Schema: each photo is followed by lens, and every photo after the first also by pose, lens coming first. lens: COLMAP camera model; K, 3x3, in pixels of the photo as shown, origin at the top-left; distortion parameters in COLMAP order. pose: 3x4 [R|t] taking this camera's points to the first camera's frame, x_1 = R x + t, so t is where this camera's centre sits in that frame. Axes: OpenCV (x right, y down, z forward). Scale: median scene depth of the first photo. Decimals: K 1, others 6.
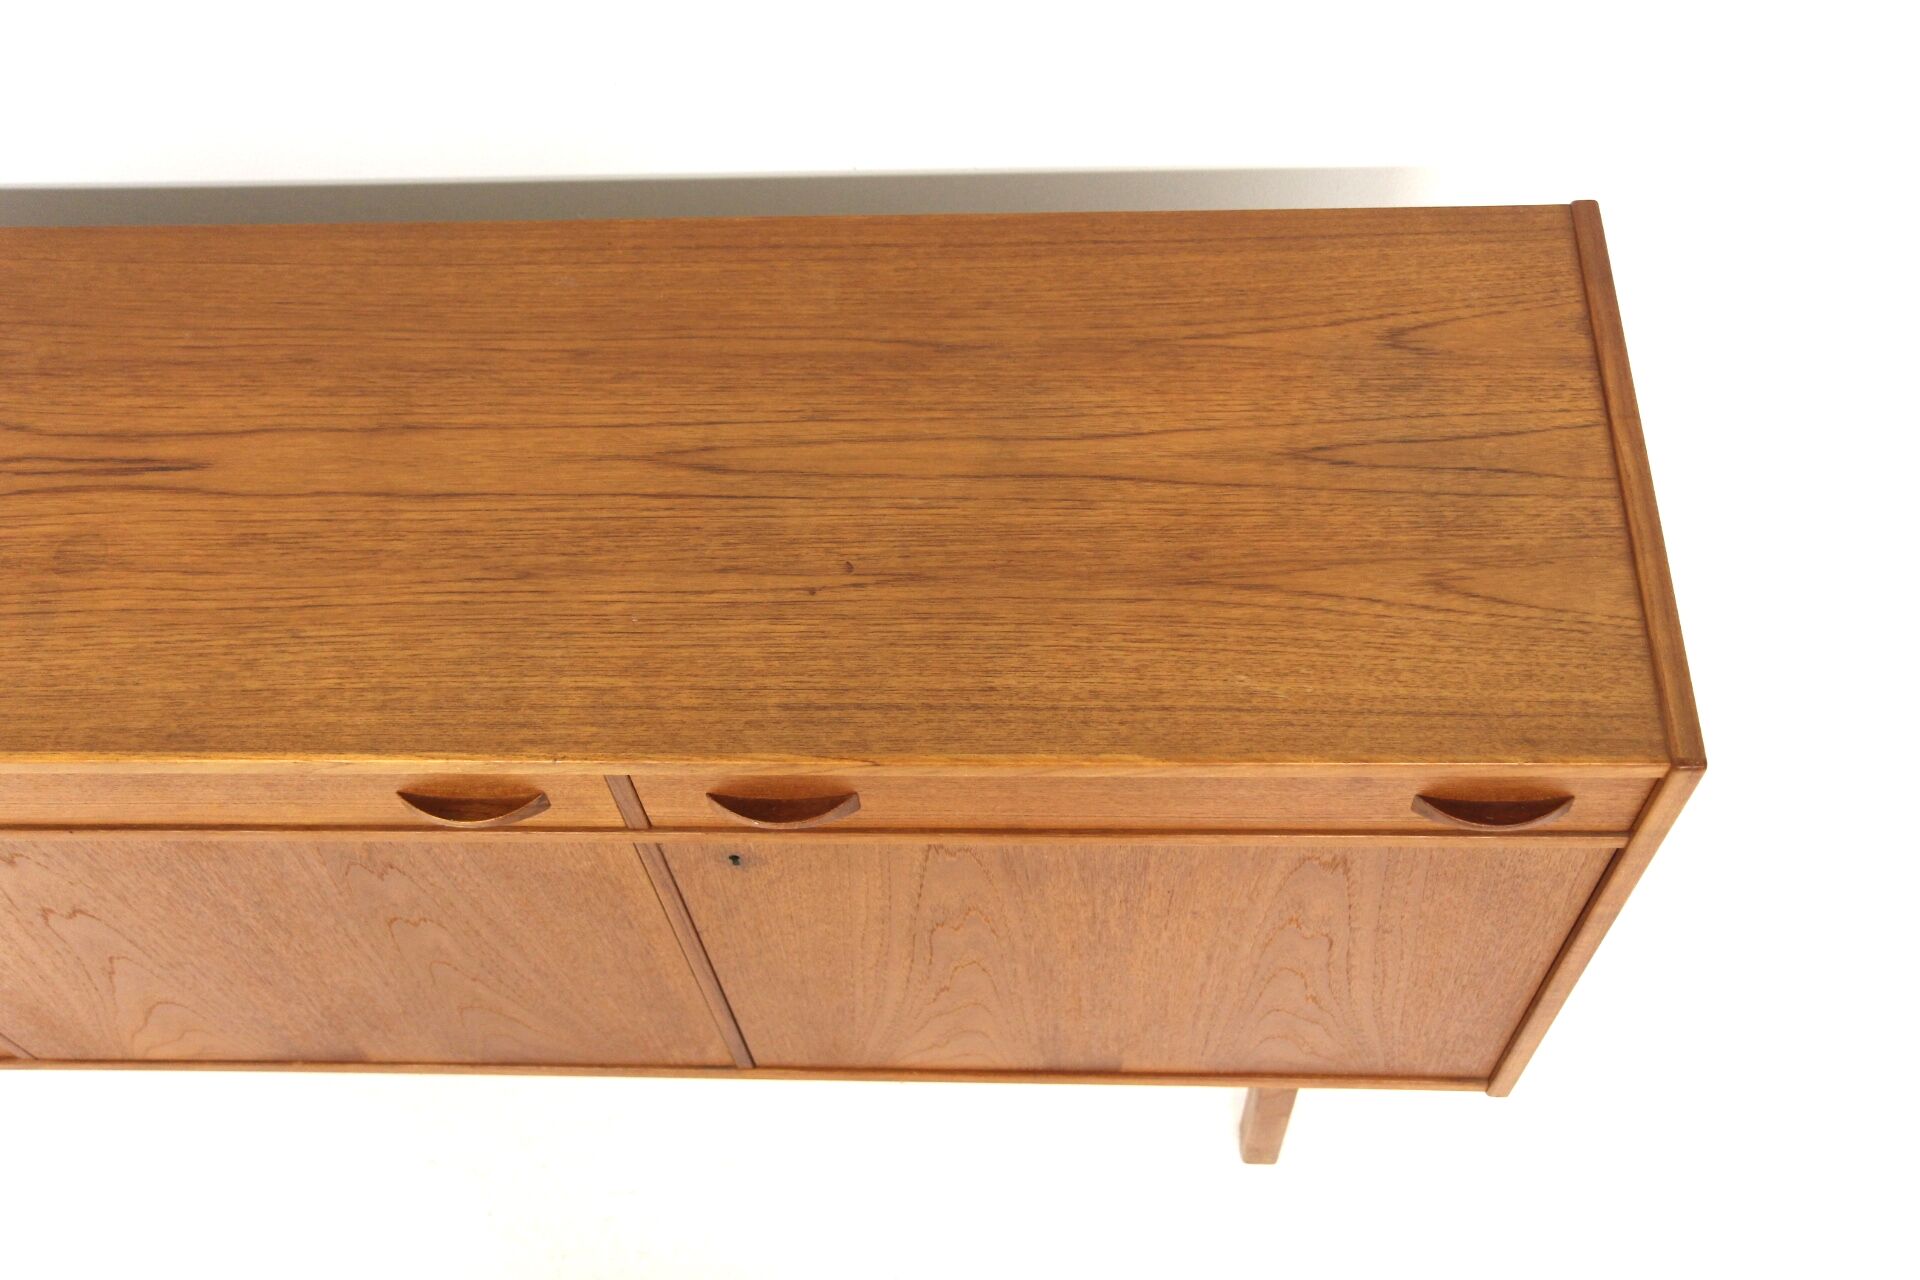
lens RADIAL K [[1877.2, 0, 982.1], [0, 1877.2, 731.4], [0, 0, 1]] dist [-0.003977, 0.000000]
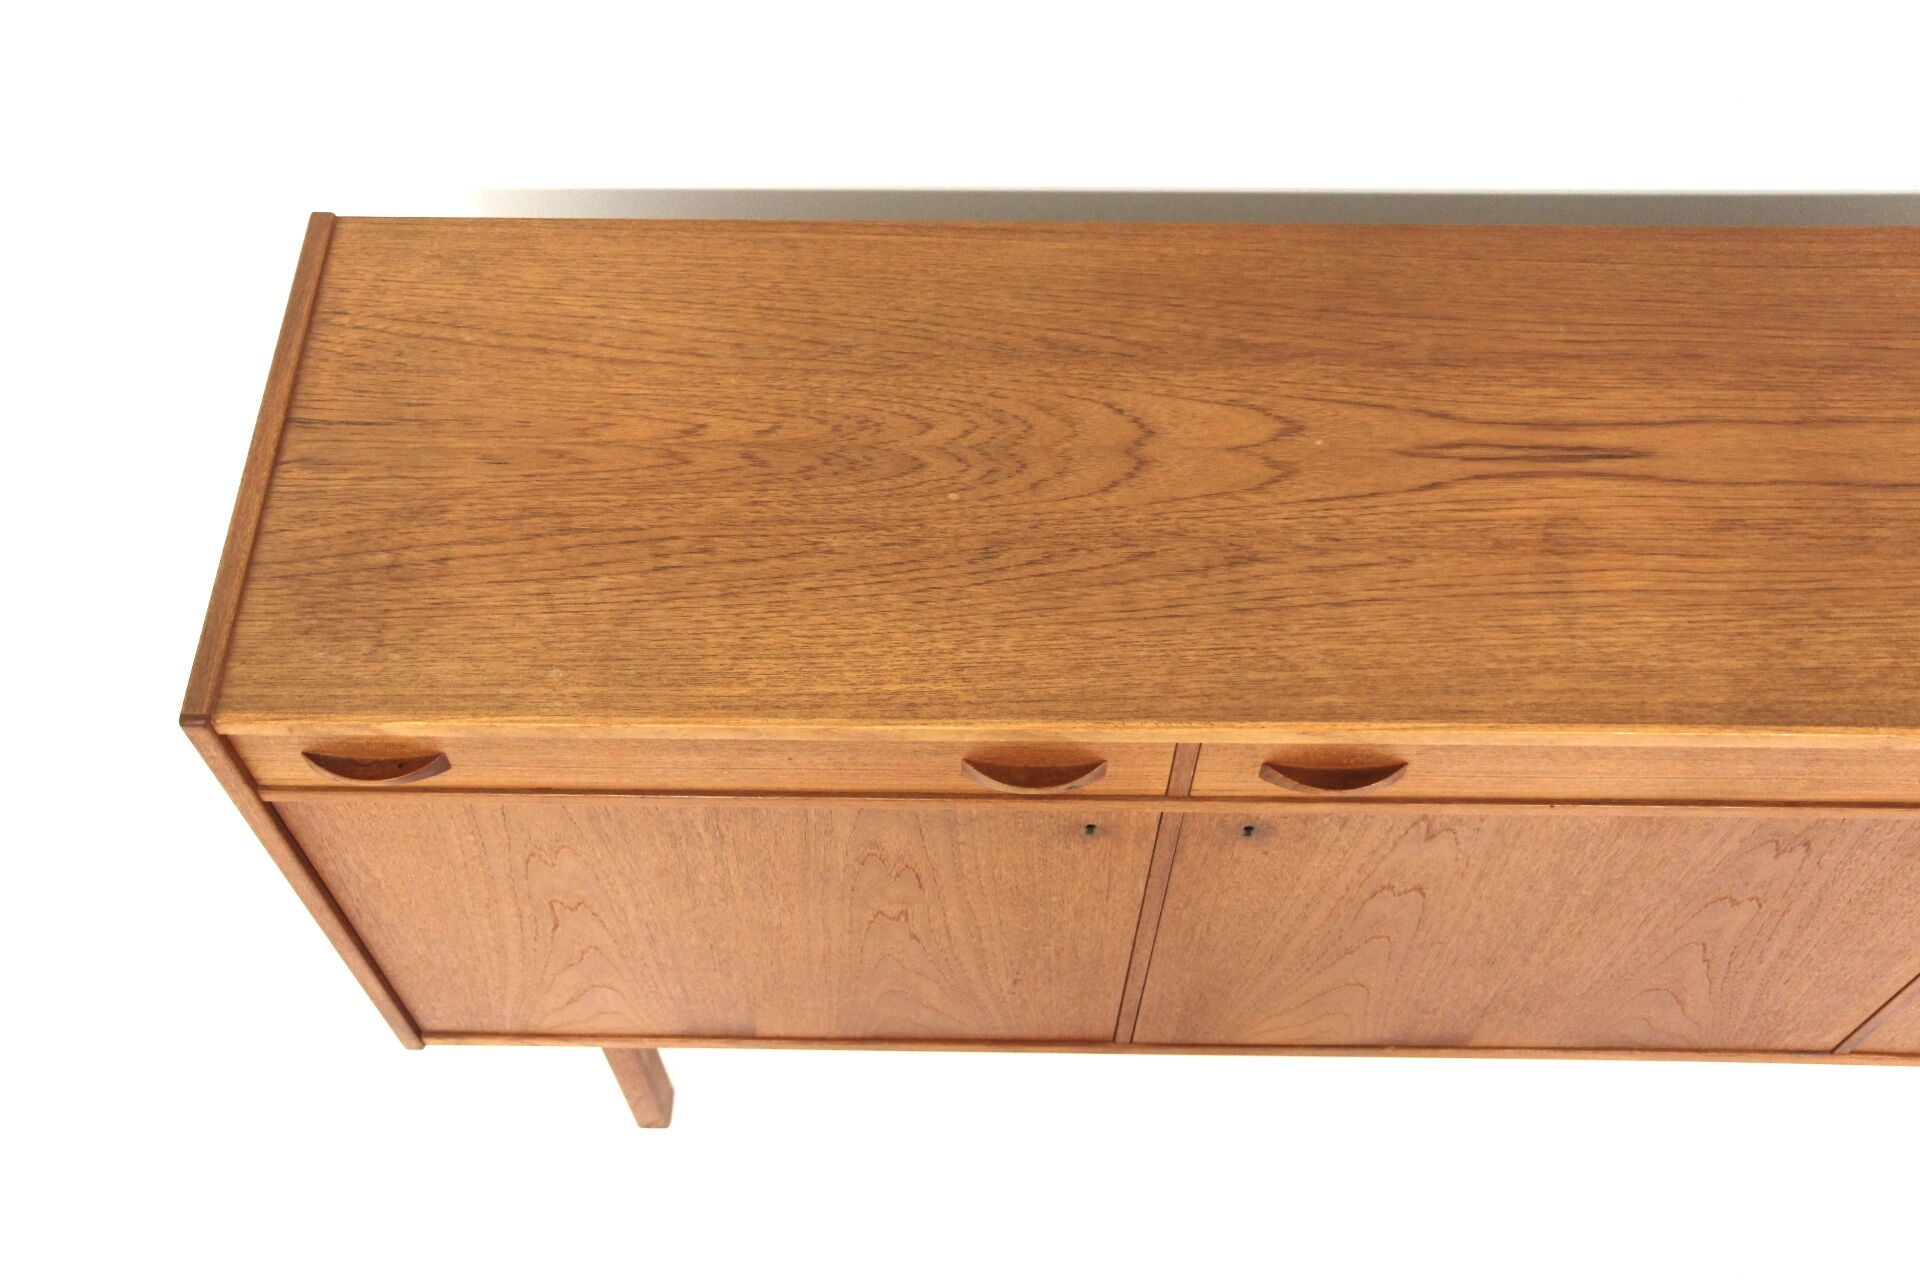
lens RADIAL K [[1877.2, 0, 942.4], [0, 1877.2, 627.9], [0, 0, 1]] dist [-0.003977, 0.000000]
pose [[0.999623, 0.010082, 0.025556, -0.819900], [-0.009114, 0.999248, -0.037691, -0.000238], [-0.025917, 0.037443, 0.998963, -0.042119]]
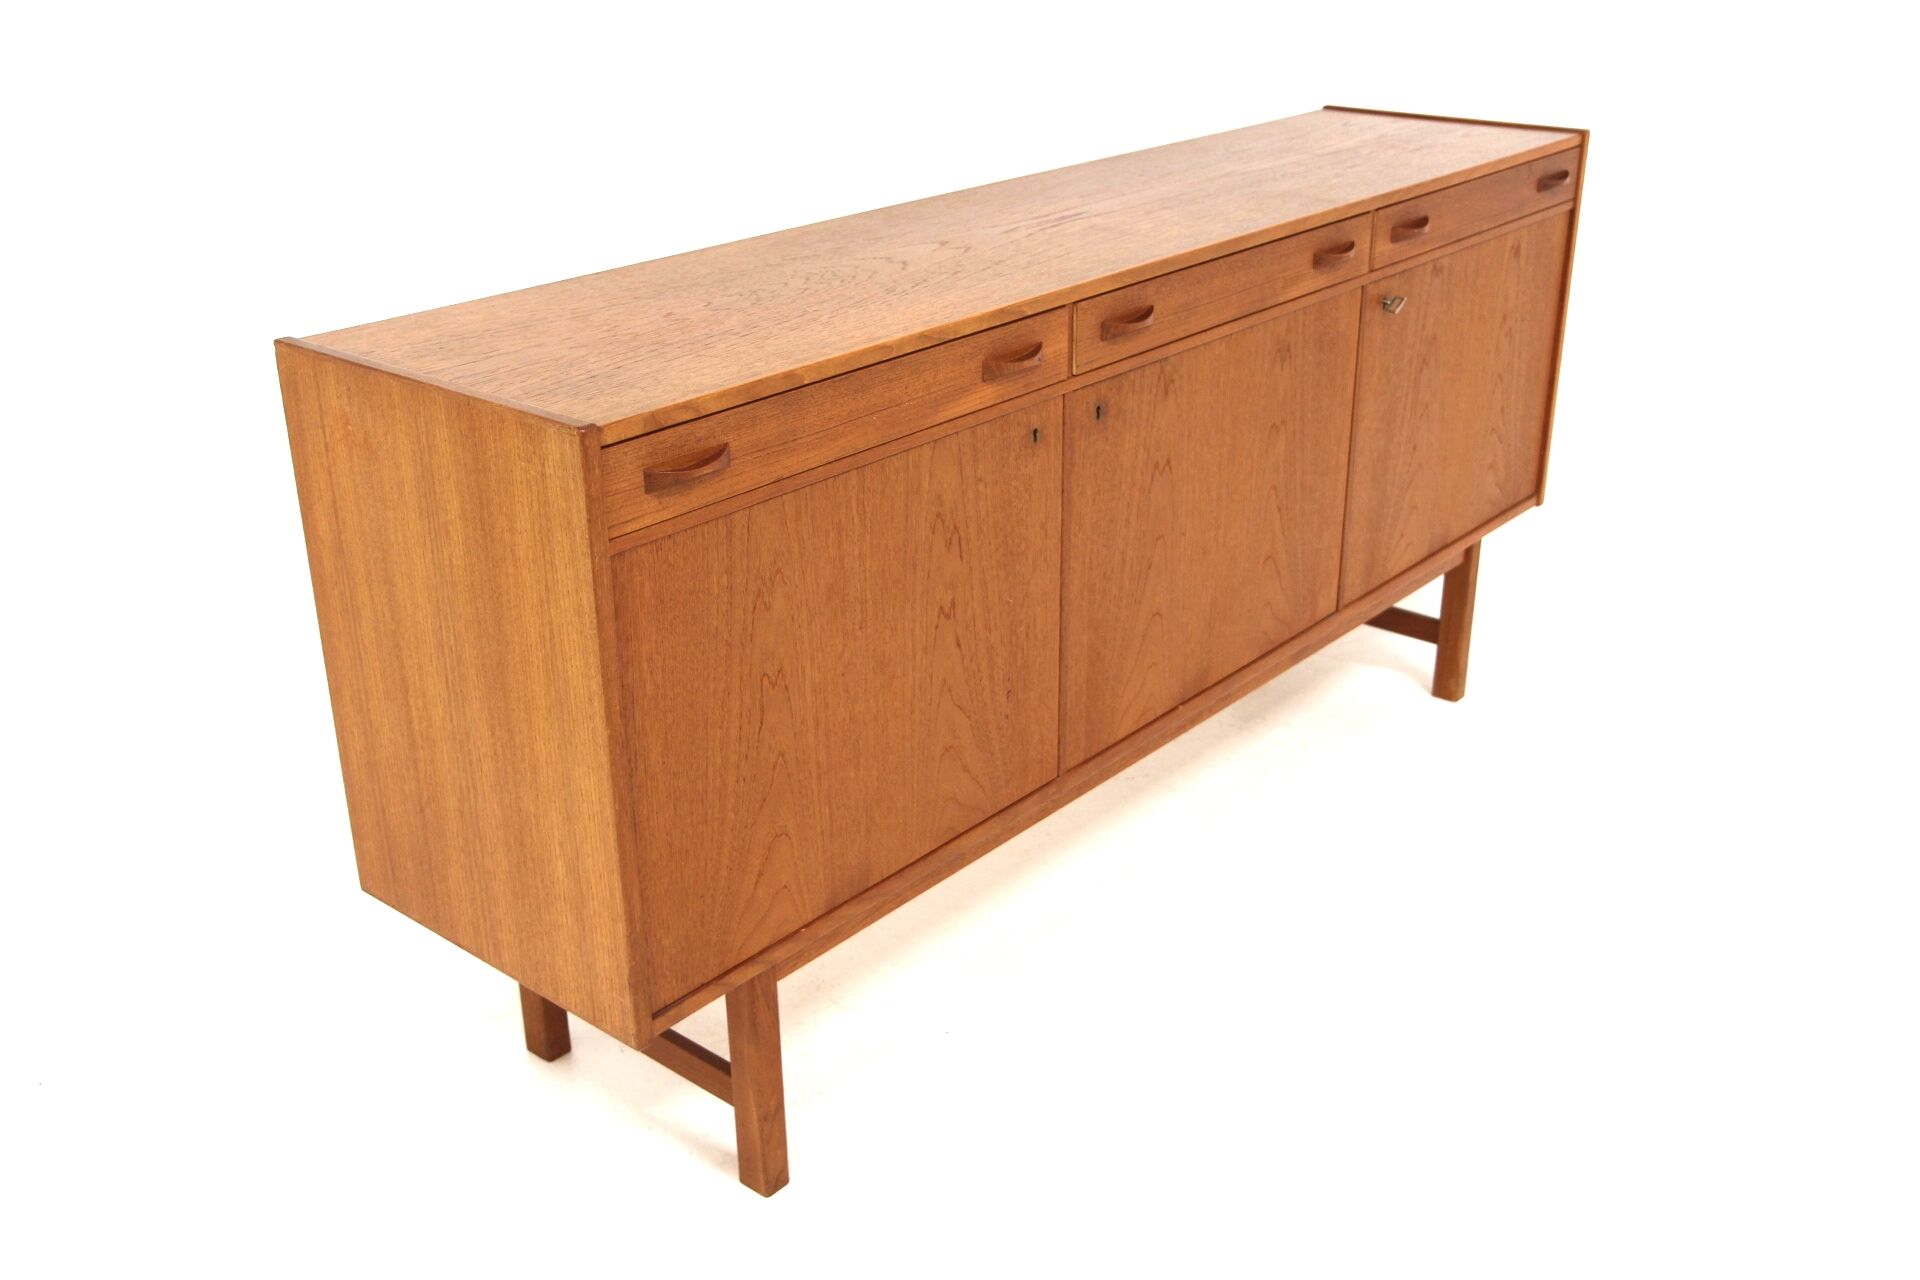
lens RADIAL K [[1877.2, 0, 965.0], [0, 1877.2, 644.8], [0, 0, 1]] dist [-0.003977, 0.000000]
pose [[0.630394, -0.287961, 0.720890, -1.901172], [0.663273, 0.682301, -0.307463, 0.620219], [-0.403327, 0.671970, 0.621115, 0.174515]]
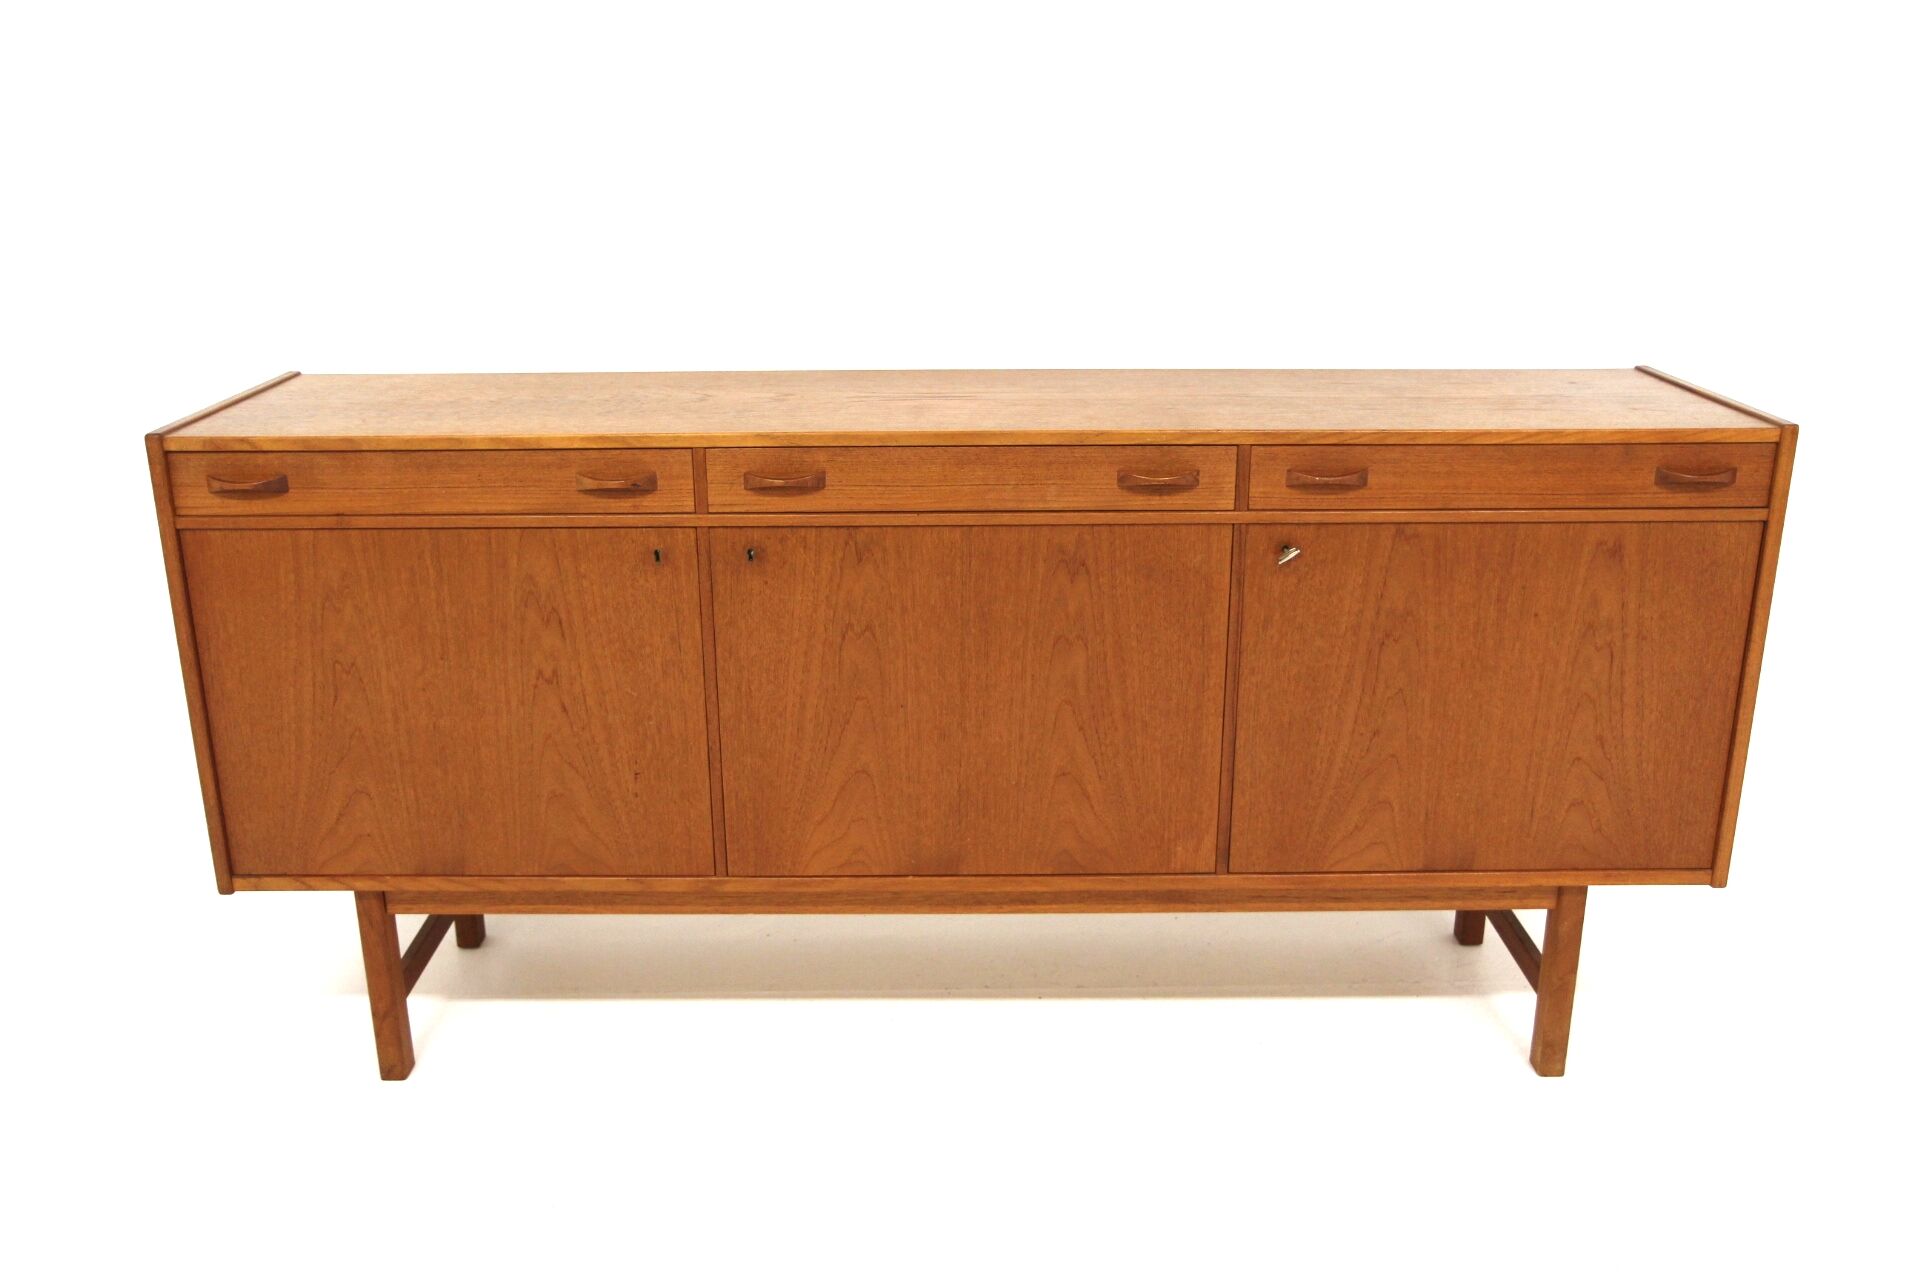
lens RADIAL K [[1627.9, 0, 957.8], [0, 1627.9, 653.1], [0, 0, 1]] dist [-0.062346, 0.047527]
pose [[0.999439, 0.020085, 0.026803, -0.471646], [0.002450, 0.754261, -0.656570, 1.127319], [-0.033404, 0.656267, 0.753789, -0.095370]]
